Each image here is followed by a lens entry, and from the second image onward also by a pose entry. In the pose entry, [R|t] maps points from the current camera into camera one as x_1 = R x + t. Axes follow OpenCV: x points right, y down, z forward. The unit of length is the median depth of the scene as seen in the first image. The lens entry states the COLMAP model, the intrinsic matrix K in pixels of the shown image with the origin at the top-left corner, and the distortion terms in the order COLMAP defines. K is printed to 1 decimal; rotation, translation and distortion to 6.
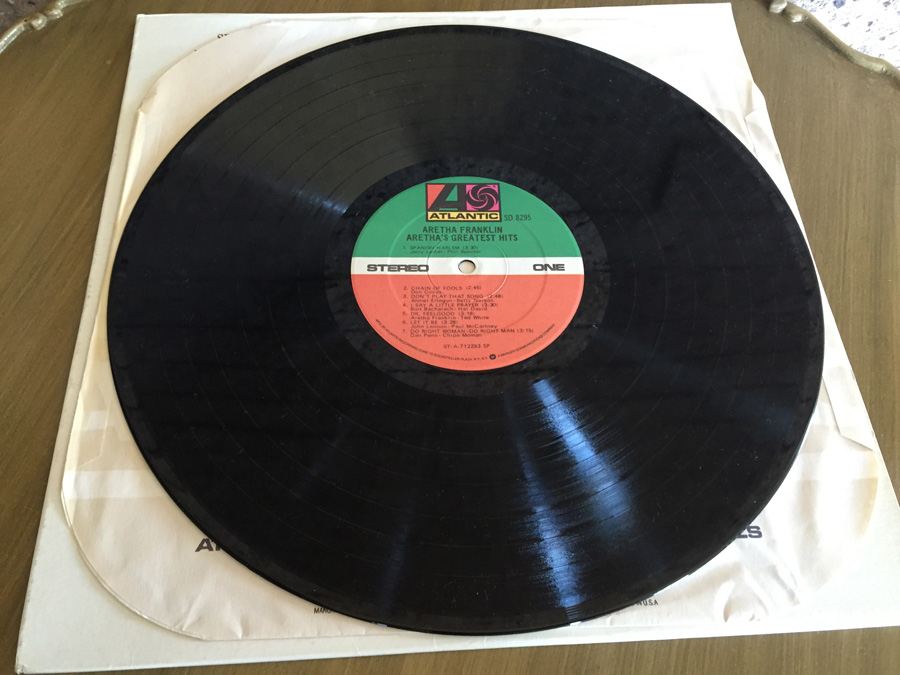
lens RADIAL K [[779.1, 0, 458.5], [0, 779.1, 356.2], [0, 0, 1]] dist [0.138690, -0.034359]
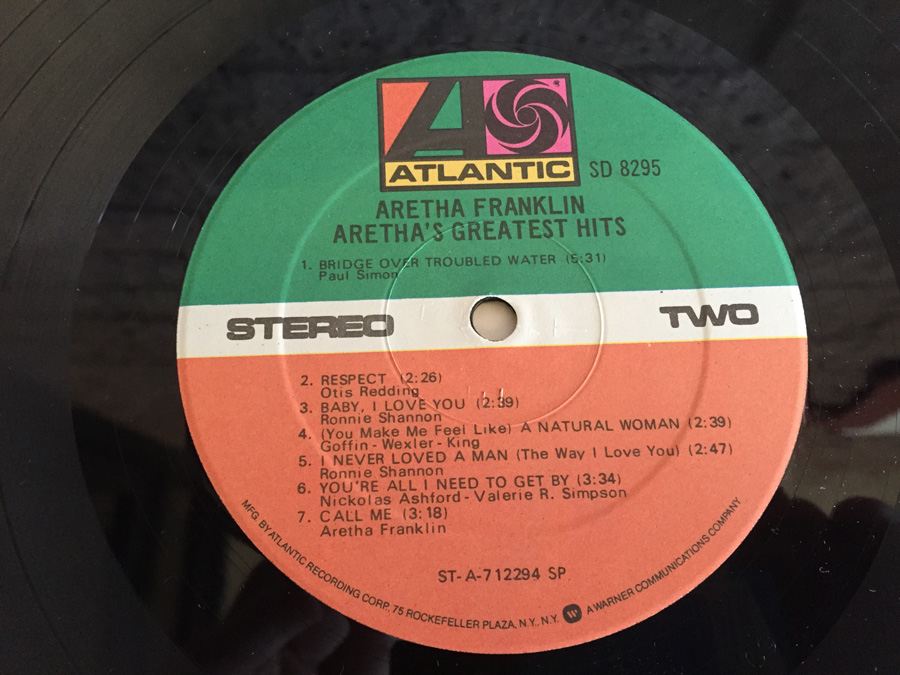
lens RADIAL K [[758.9, 0, 455.4], [0, 758.9, 333.7], [0, 0, 1]] dist [0.021940, 0.009975]
pose [[0.999832, -0.017543, 0.005335, -0.008414], [0.016032, 0.977567, 0.210012, -0.179574], [-0.008900, -0.209891, 0.977684, 0.623899]]
